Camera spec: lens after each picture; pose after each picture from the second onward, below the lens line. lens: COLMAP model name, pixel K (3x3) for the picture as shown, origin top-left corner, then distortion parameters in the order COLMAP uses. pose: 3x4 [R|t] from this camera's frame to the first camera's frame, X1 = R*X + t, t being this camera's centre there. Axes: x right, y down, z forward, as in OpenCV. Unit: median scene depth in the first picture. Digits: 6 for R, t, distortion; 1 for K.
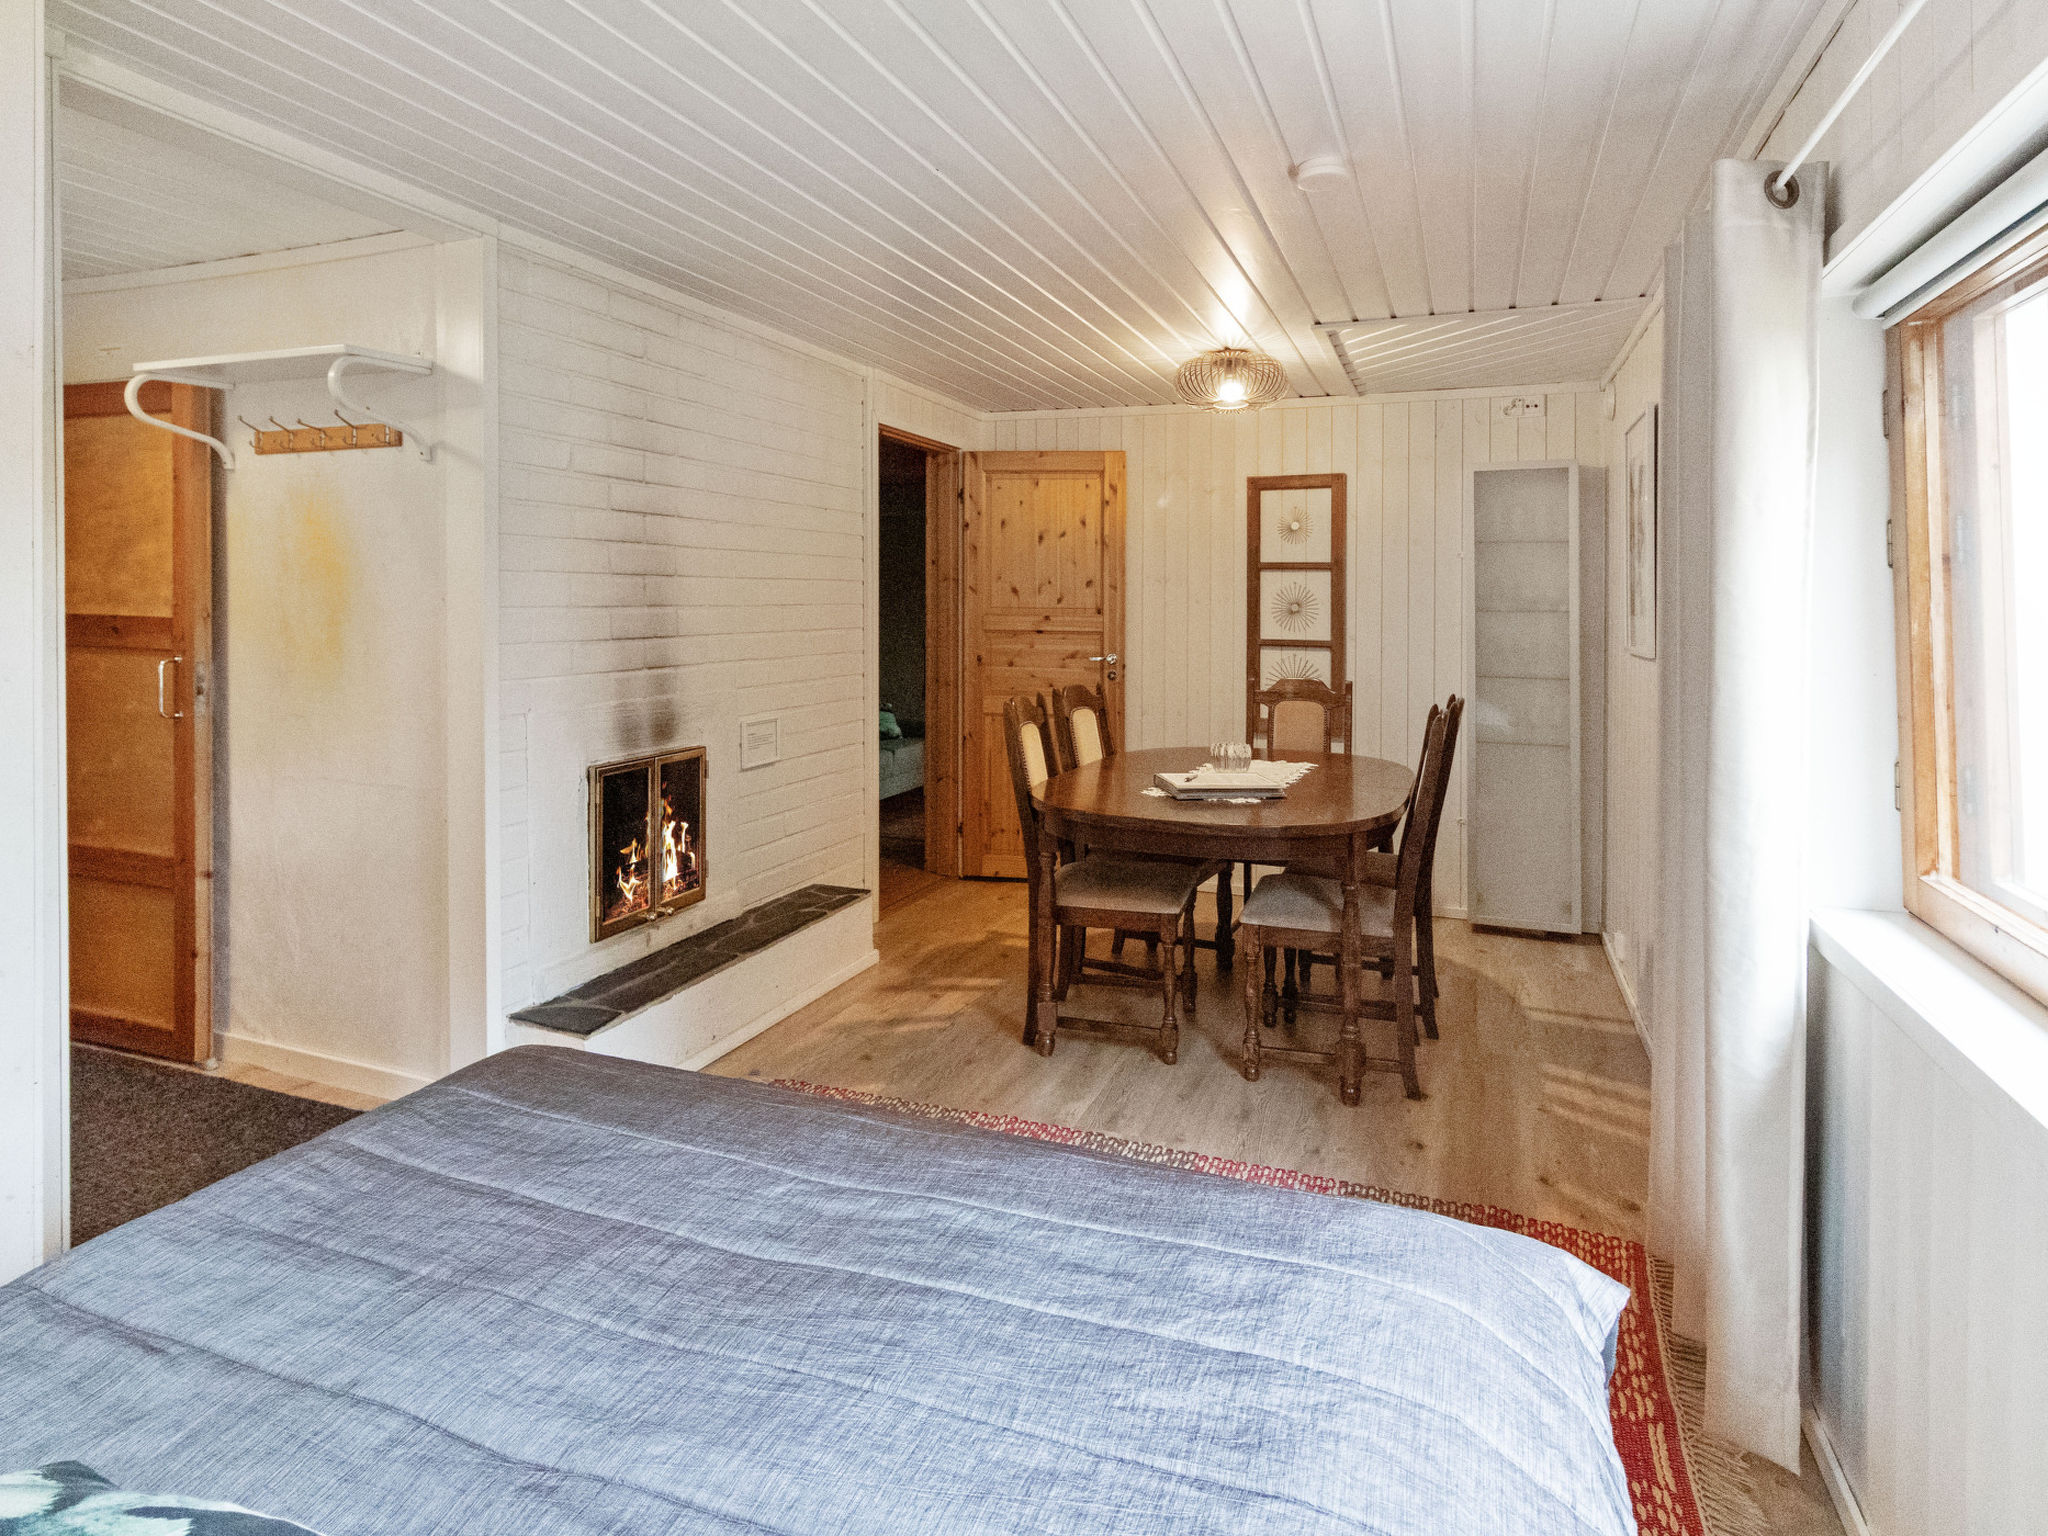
lens RADIAL K [[1097.0, 0, 1059.1], [0, 1097.0, 767.9], [0, 0, 1]] dist [-0.002922, -0.000430]
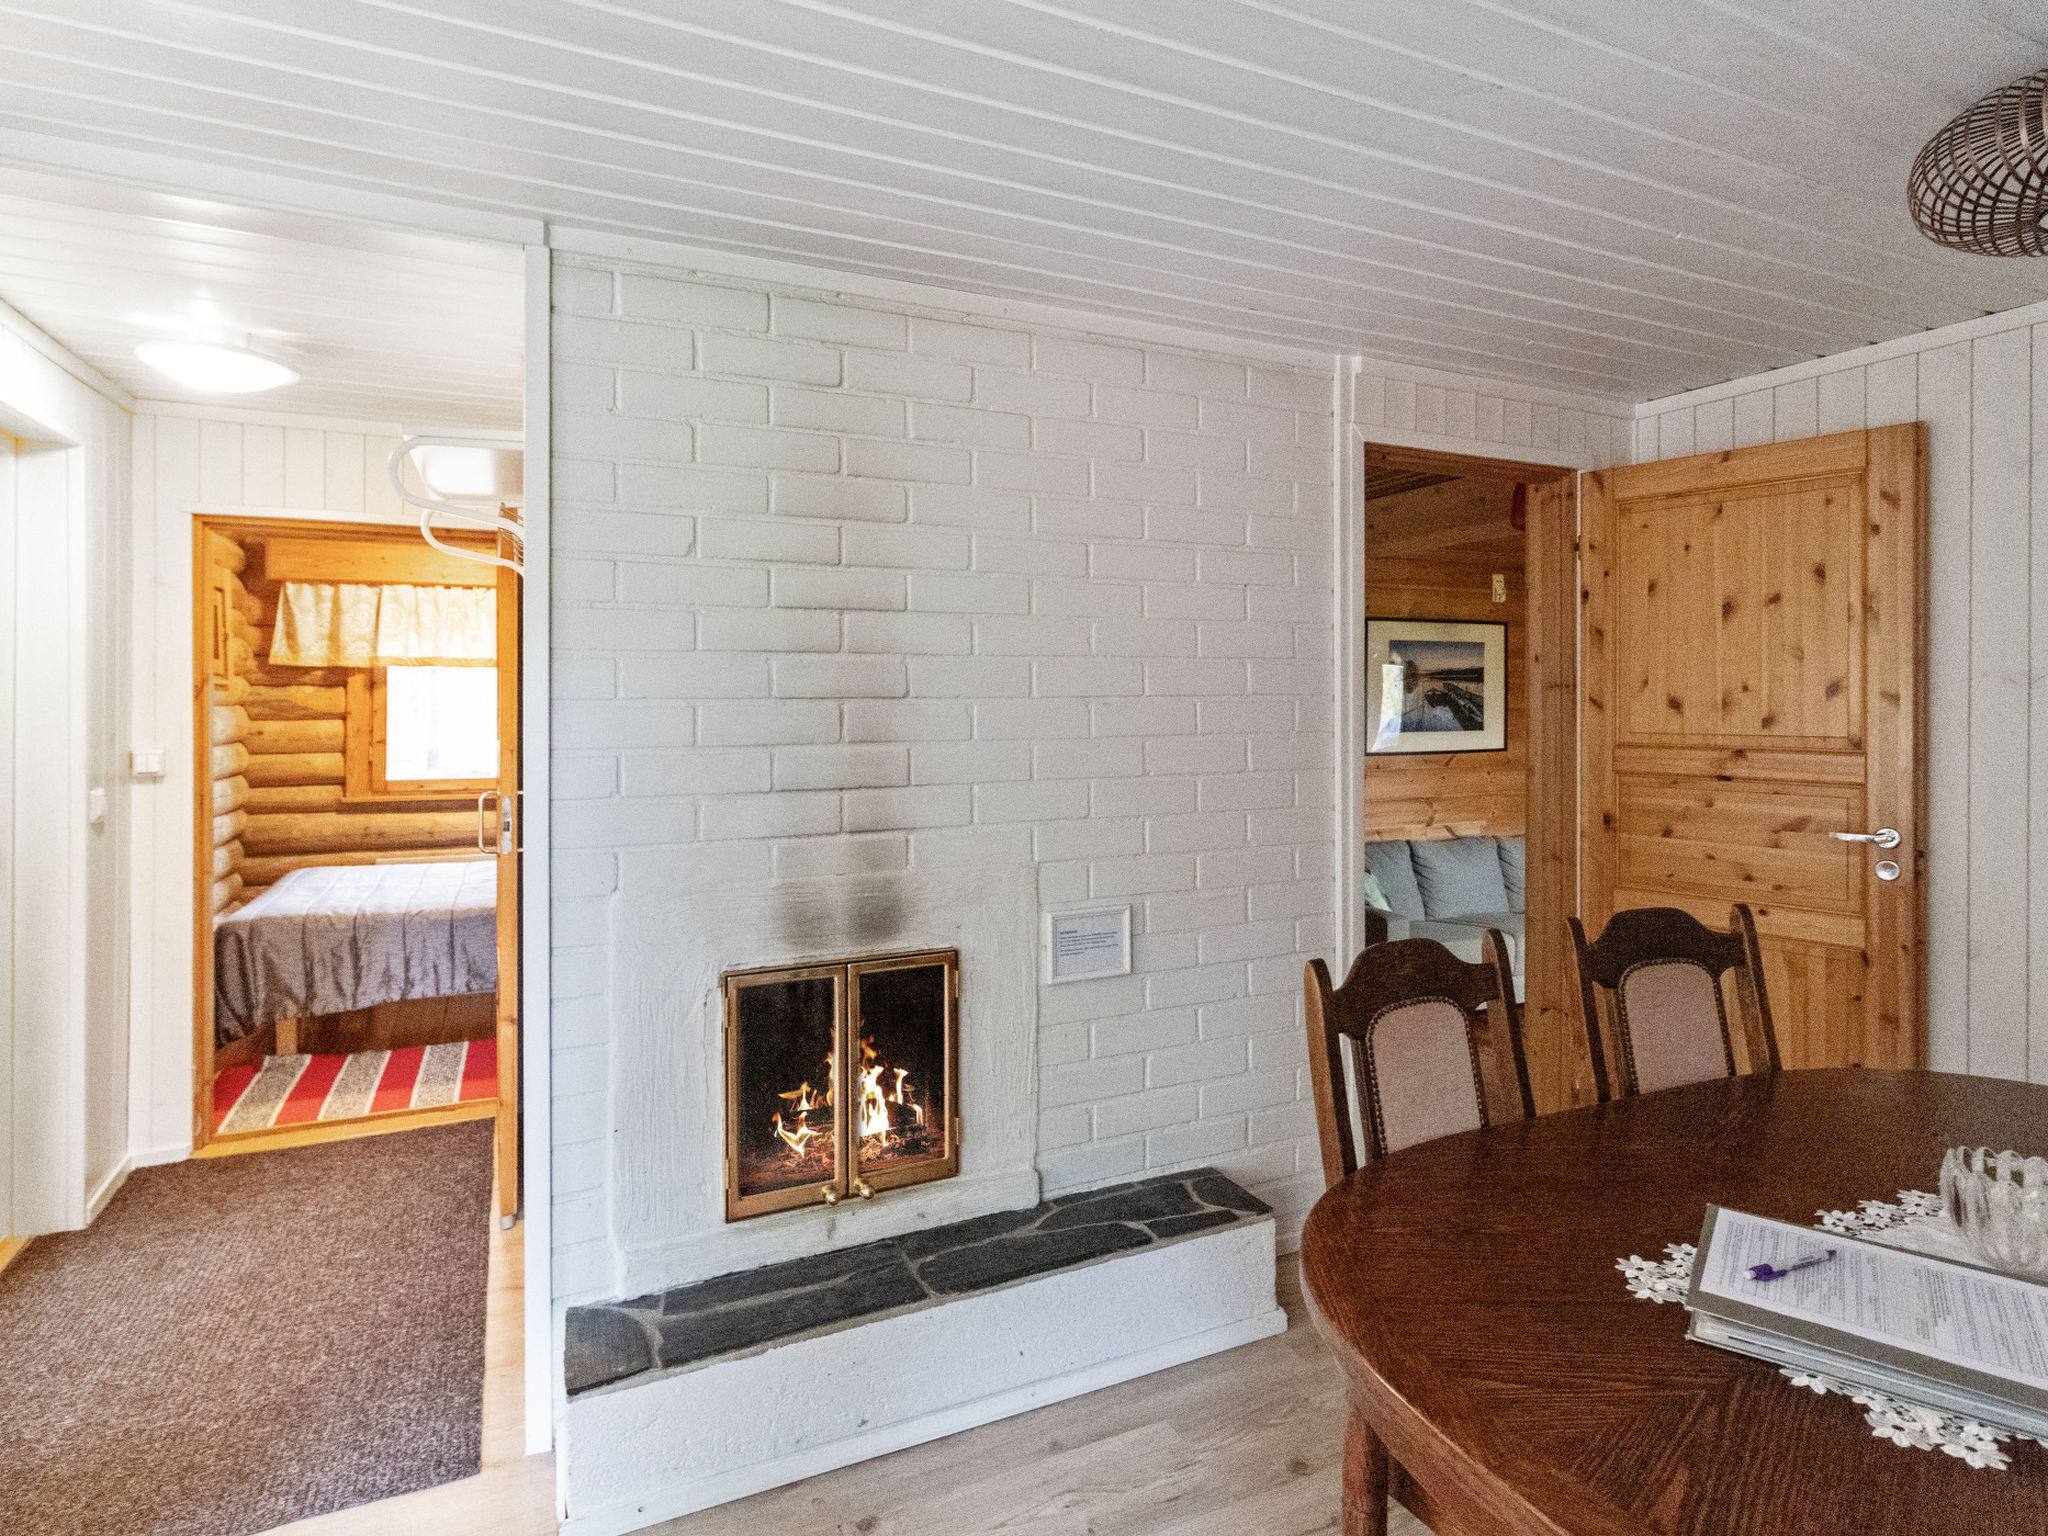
lens RADIAL K [[1097.0, 0, 1059.1], [0, 1097.0, 767.9], [0, 0, 1]] dist [-0.002922, -0.000430]
pose [[0.716164, 0.032618, -0.697170, 0.181690], [-0.096458, 0.993947, -0.052582, -0.100041], [0.691235, 0.104905, 0.714975, 0.555036]]
